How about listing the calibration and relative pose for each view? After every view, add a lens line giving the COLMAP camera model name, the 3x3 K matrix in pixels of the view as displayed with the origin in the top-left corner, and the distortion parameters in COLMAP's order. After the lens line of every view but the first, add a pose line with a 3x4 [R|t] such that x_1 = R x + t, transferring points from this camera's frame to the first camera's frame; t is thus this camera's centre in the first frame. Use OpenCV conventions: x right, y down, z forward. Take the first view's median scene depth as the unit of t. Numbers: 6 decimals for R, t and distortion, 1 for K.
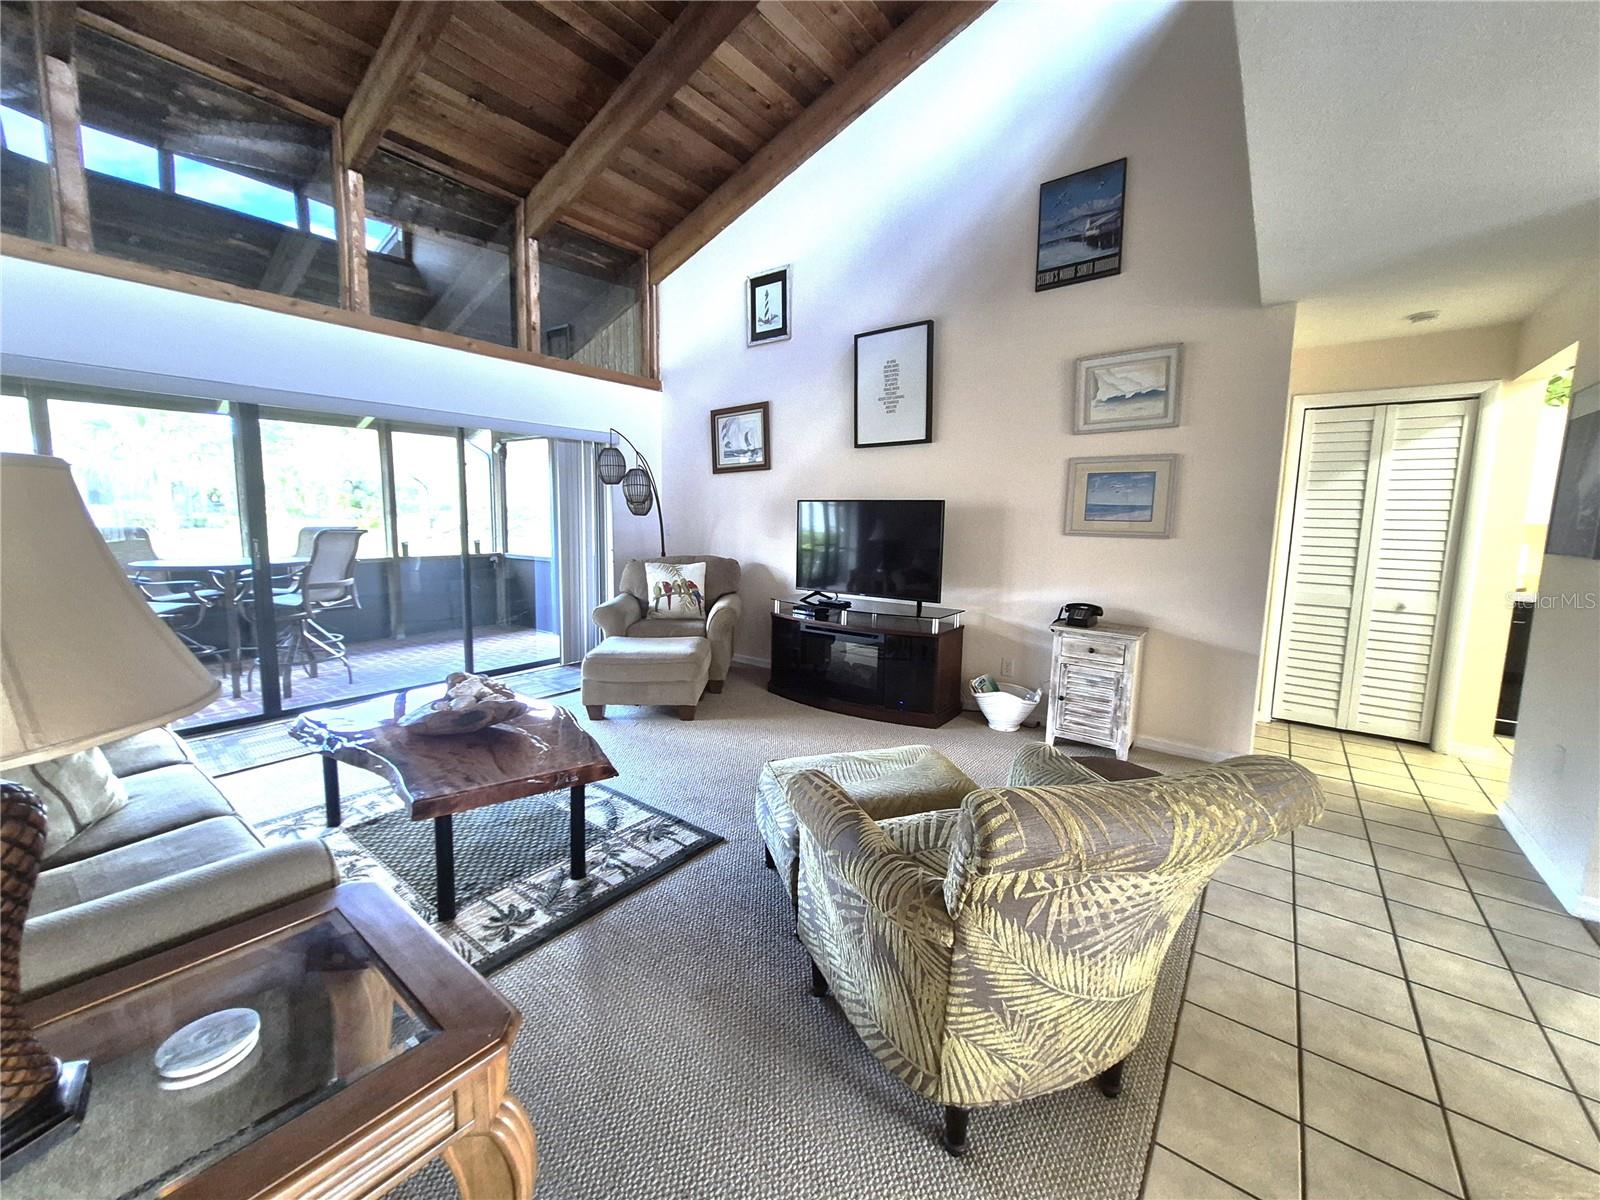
lens RADIAL K [[627.7, 0, 798.4], [0, 627.7, 588.8], [0, 0, 1]] dist [0.006444, -0.001451]
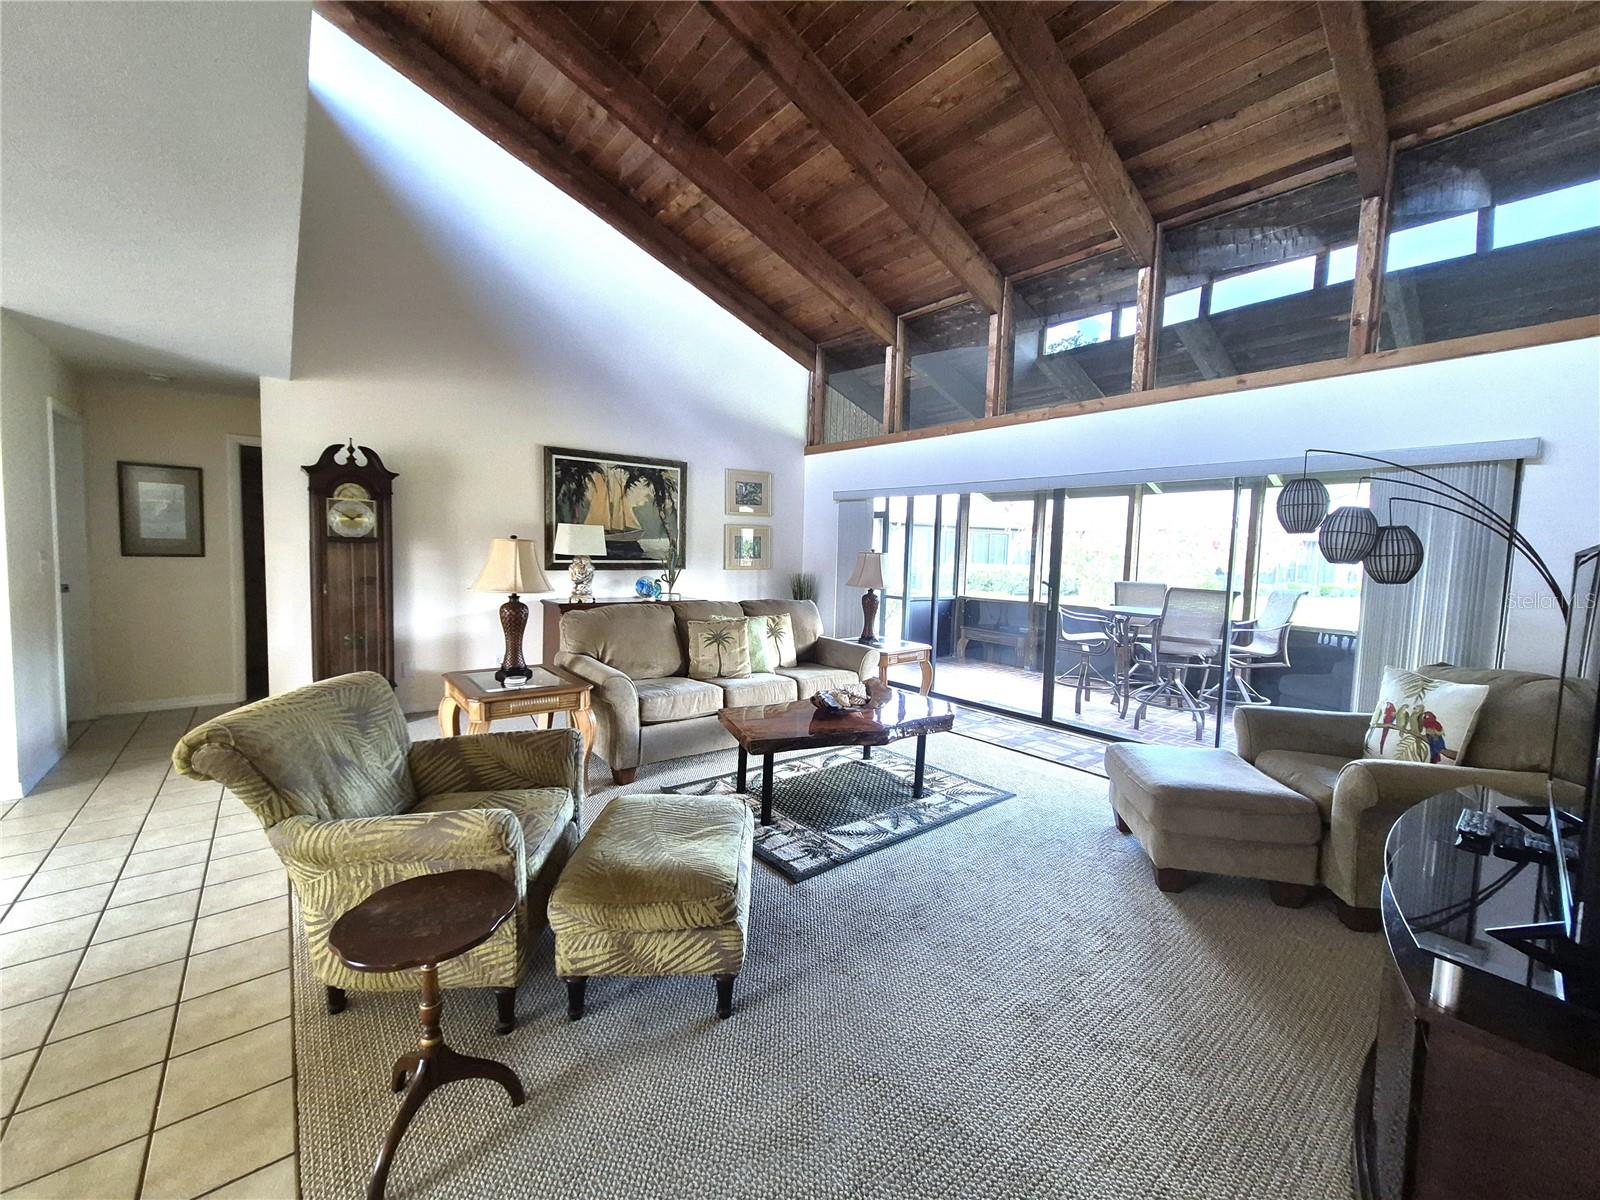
lens RADIAL K [[627.7, 0, 801.2], [0, 627.7, 599.8], [0, 0, 1]] dist [0.006444, -0.001451]
pose [[-0.230731, 0.054026, -0.971516, 0.458069], [-0.149225, 0.984681, 0.090198, -0.076261], [0.961507, 0.165786, -0.219135, 0.638188]]
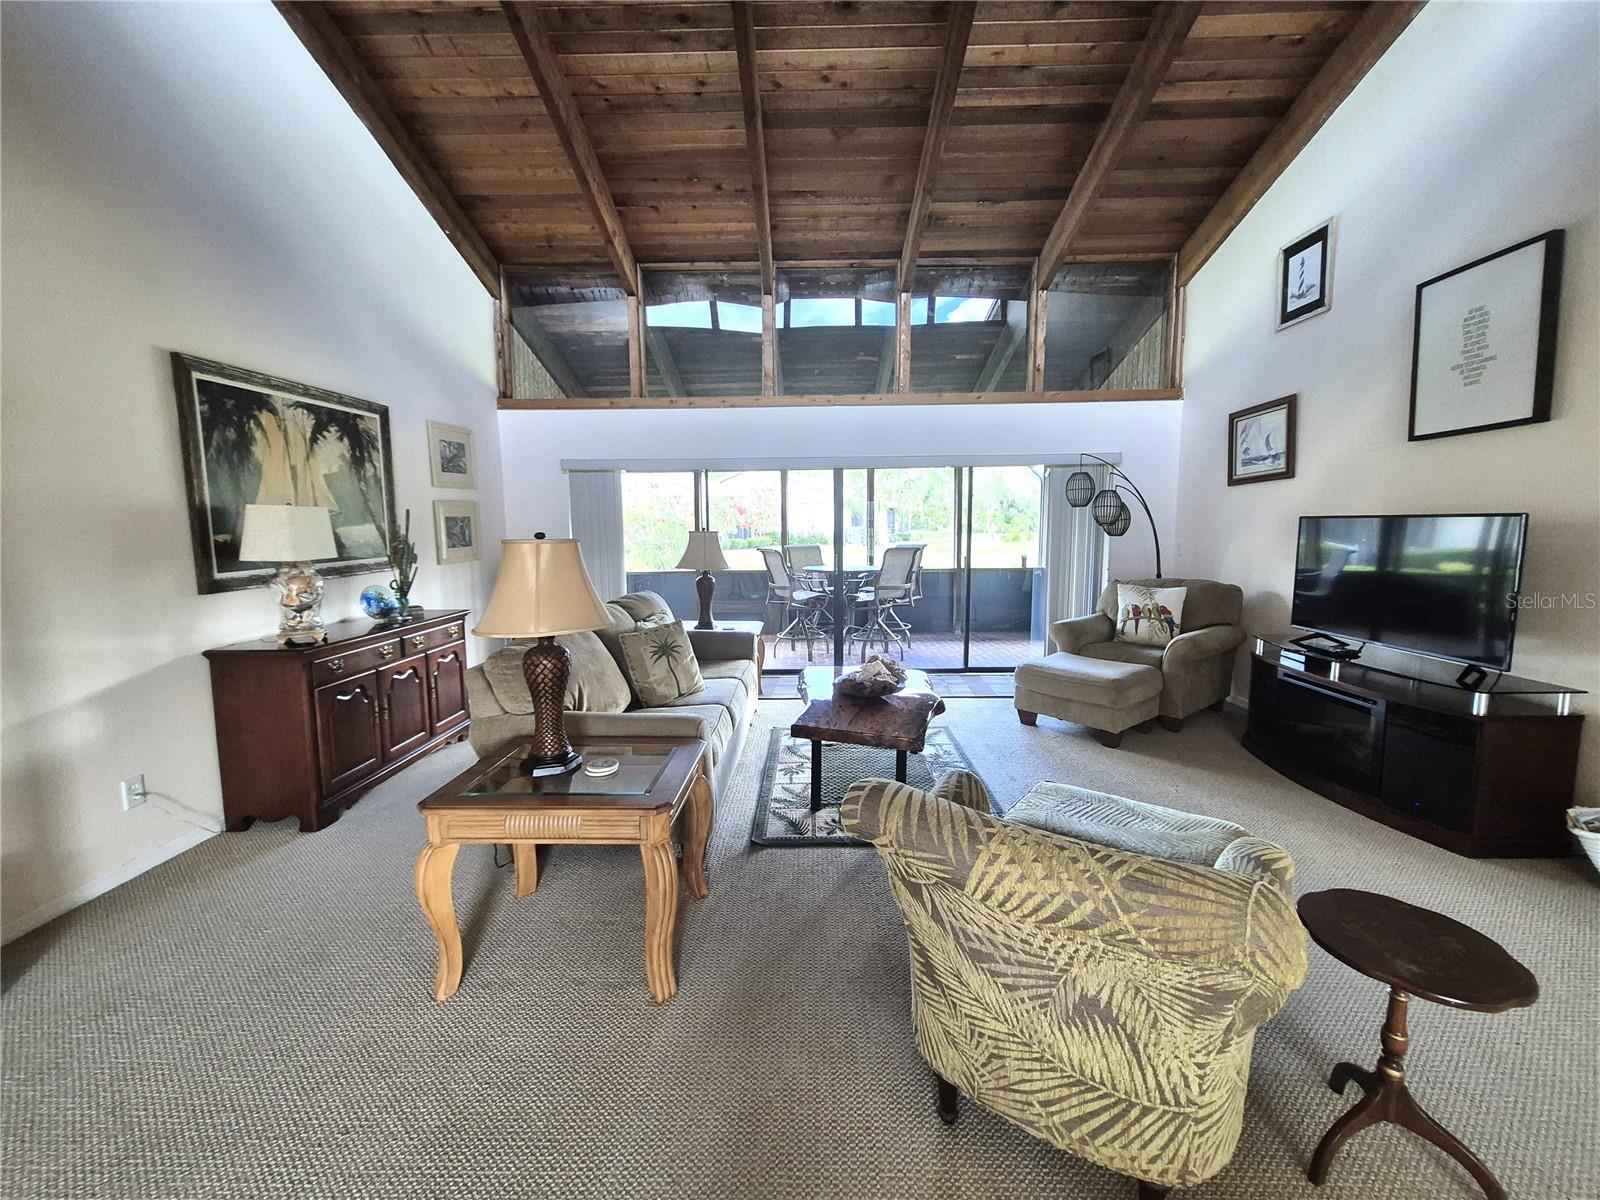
lens RADIAL K [[627.7, 0, 806.2], [0, 627.7, 591.1], [0, 0, 1]] dist [0.006444, -0.001451]
pose [[0.593018, 0.065444, -0.802525, 0.272534], [-0.077163, 0.996723, 0.024262, -0.017326], [0.801483, 0.047538, 0.596125, 0.022856]]
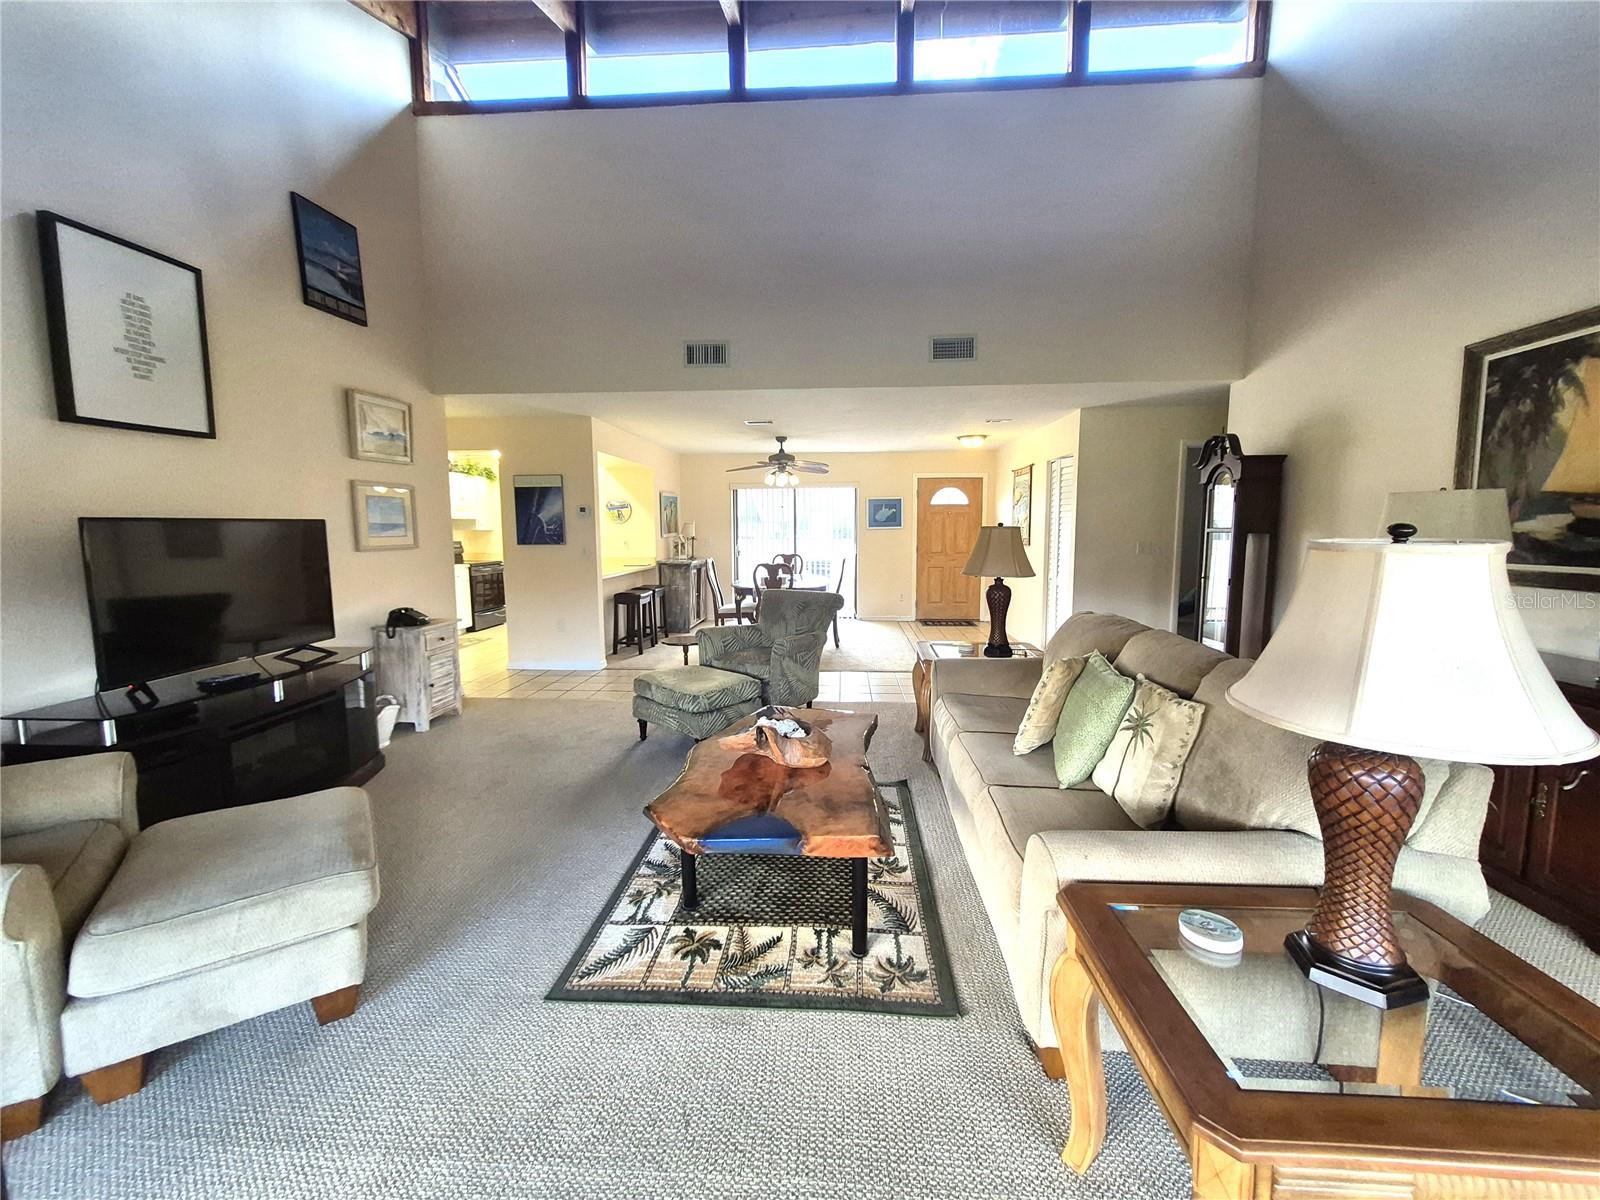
lens RADIAL K [[627.7, 0, 804.7], [0, 627.7, 588.8], [0, 0, 1]] dist [0.006444, -0.001451]
pose [[-0.549111, -0.099618, 0.829791, -0.737879], [0.095101, 0.978974, 0.180461, -0.120324], [-0.830321, 0.178007, -0.528091, 0.789158]]
